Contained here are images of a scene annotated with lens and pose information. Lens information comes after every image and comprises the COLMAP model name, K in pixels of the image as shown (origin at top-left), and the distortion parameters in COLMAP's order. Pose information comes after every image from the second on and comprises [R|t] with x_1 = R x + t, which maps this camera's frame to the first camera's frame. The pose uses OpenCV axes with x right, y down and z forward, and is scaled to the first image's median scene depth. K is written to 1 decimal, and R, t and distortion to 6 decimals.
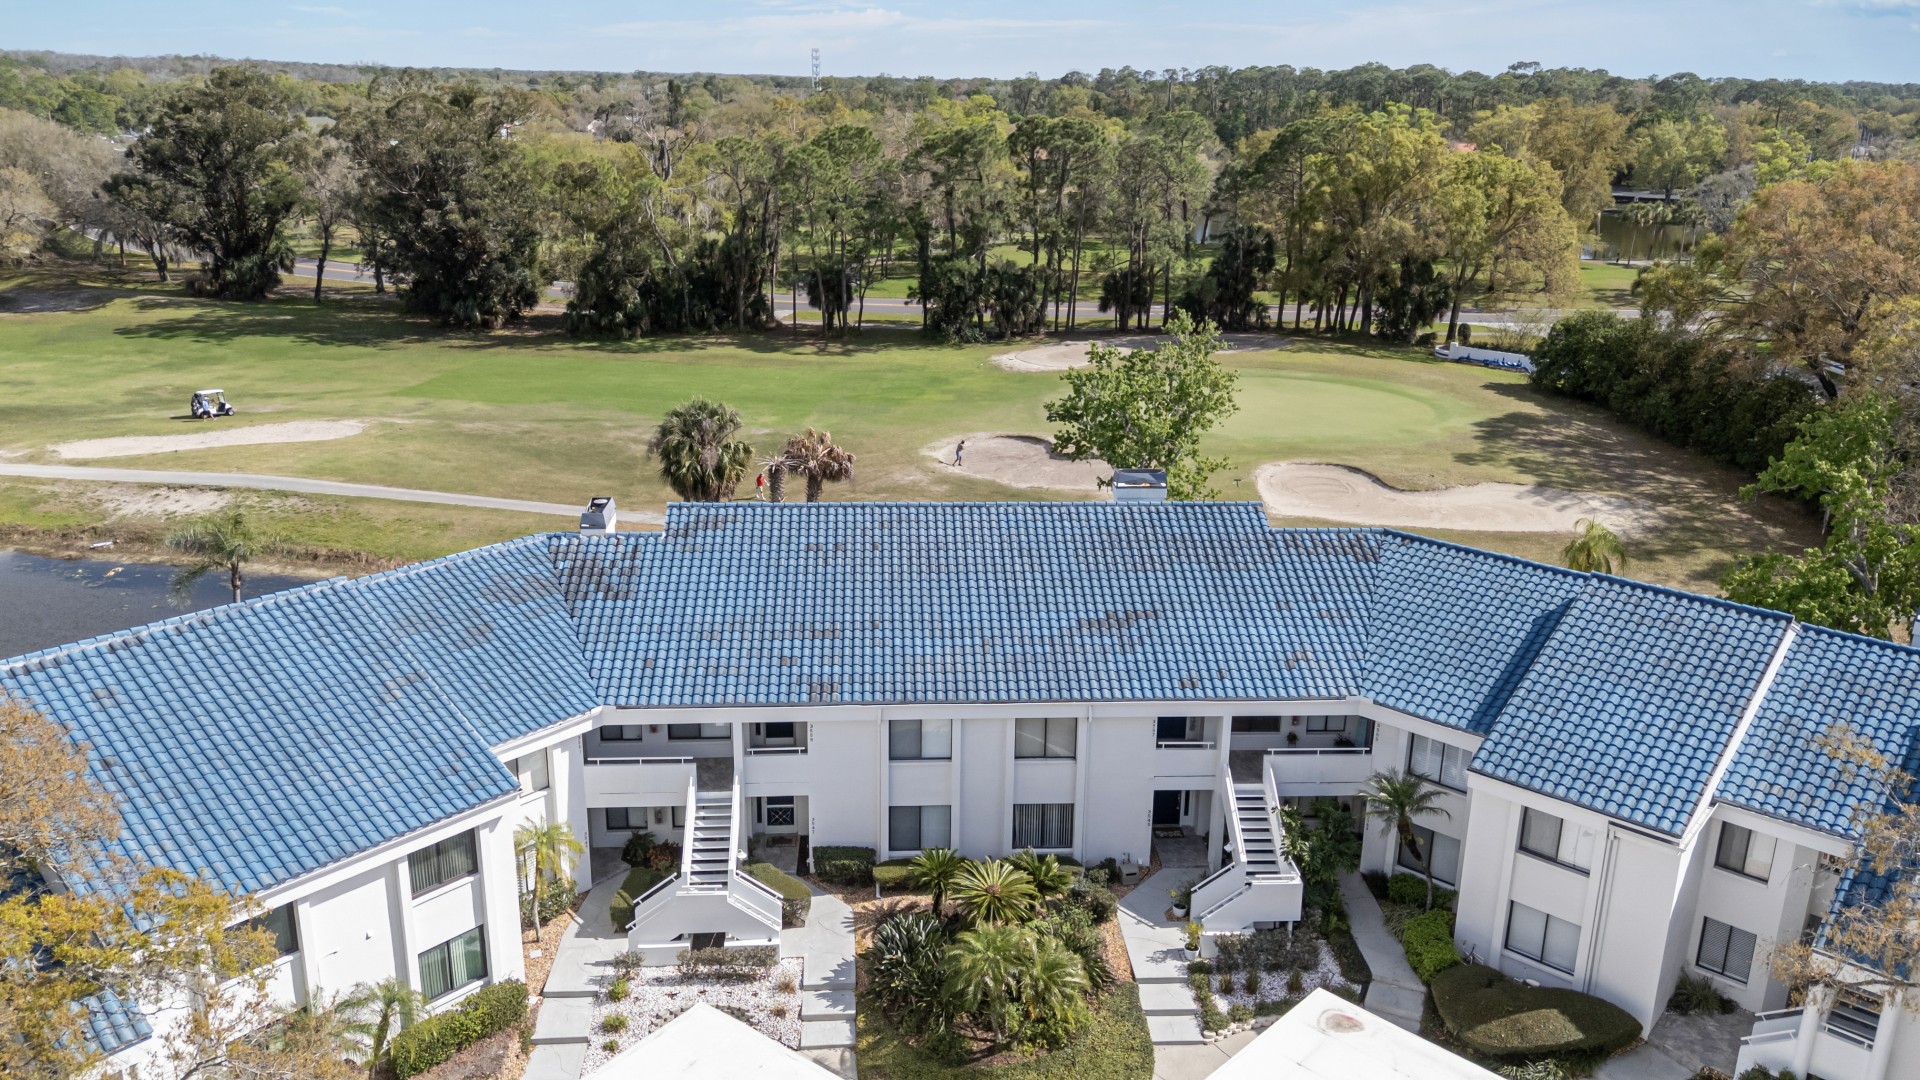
lens RADIAL K [[1441.4, 0, 960.0], [0, 1441.4, 540.0], [0, 0, 1]] dist [0.092582, -0.099722]
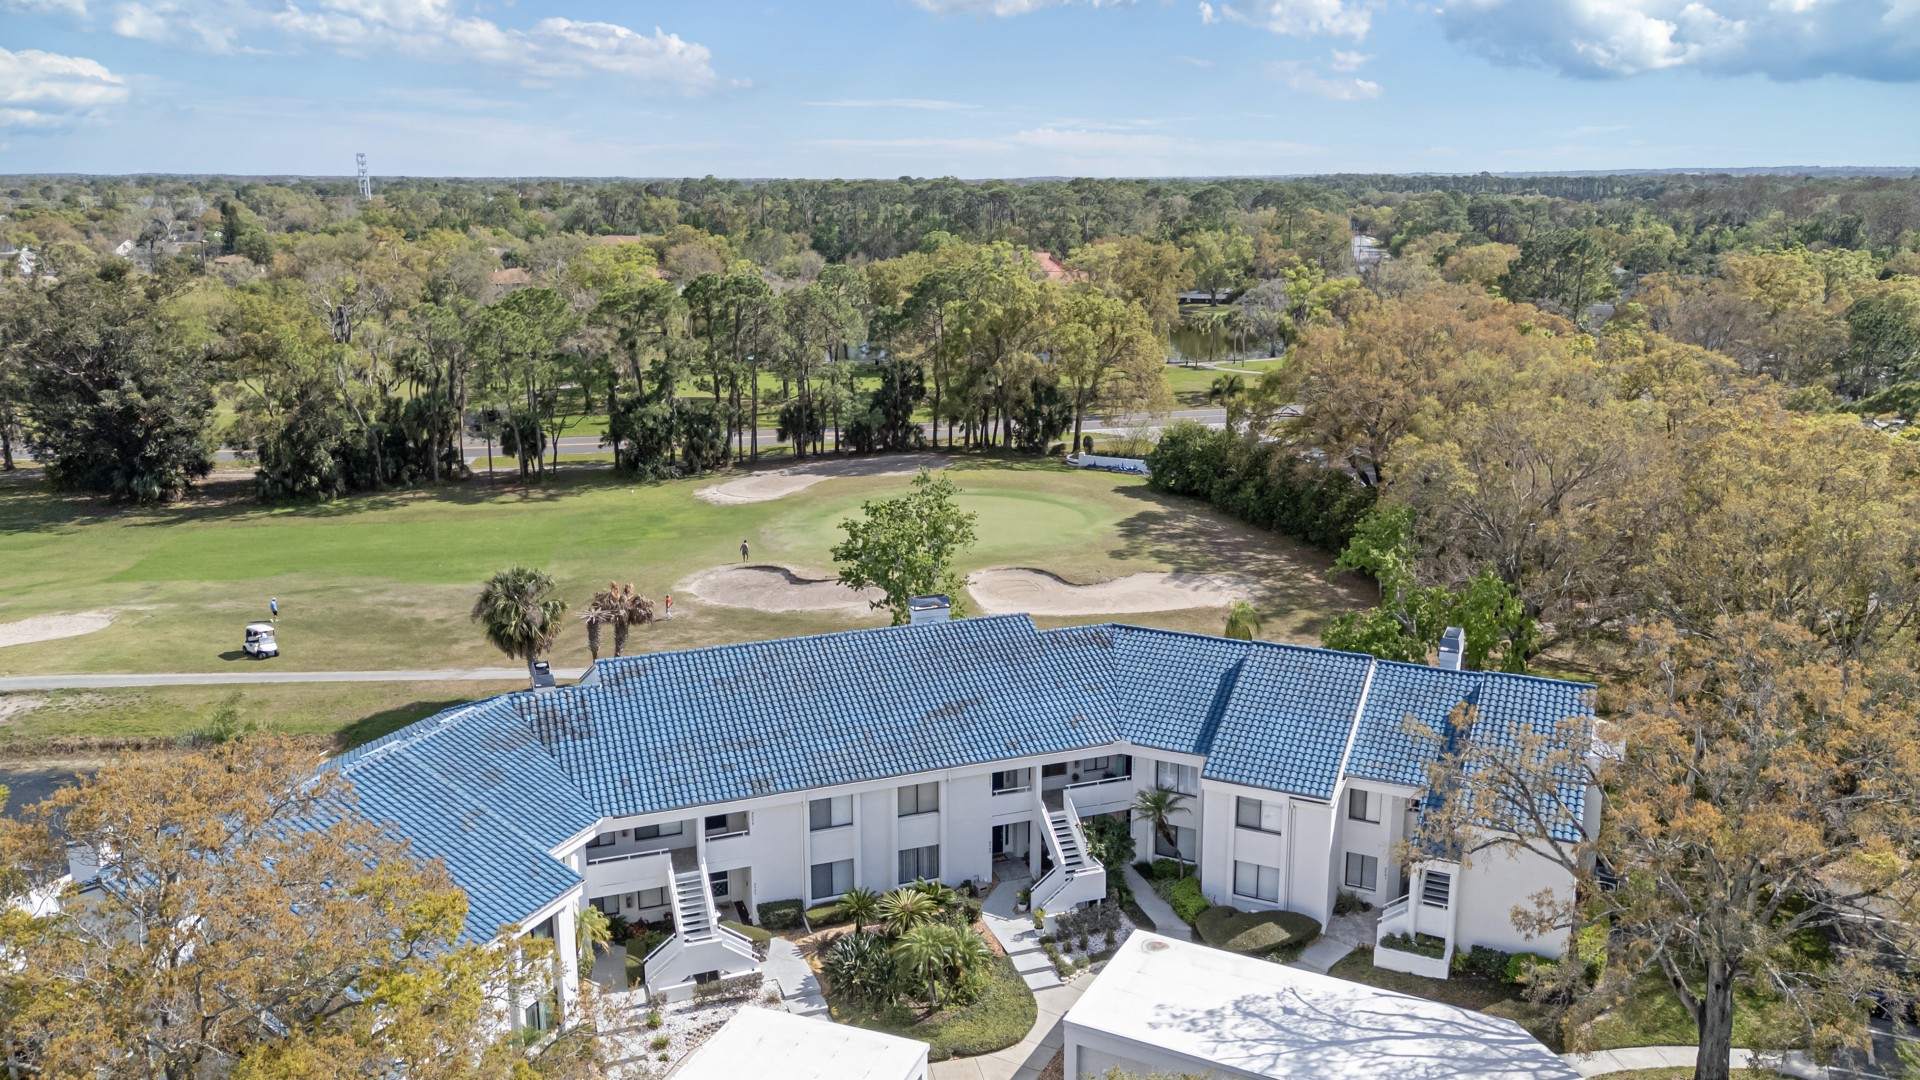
lens RADIAL K [[1630.9, 0, 960.0], [0, 1630.9, 540.0], [0, 0, 1]] dist [0.169187, -0.359250]
pose [[0.952101, -0.085900, 0.293470, -0.341398], [0.102670, 0.993820, -0.042195, -0.040220], [-0.288032, 0.070305, 0.955037, -0.536476]]
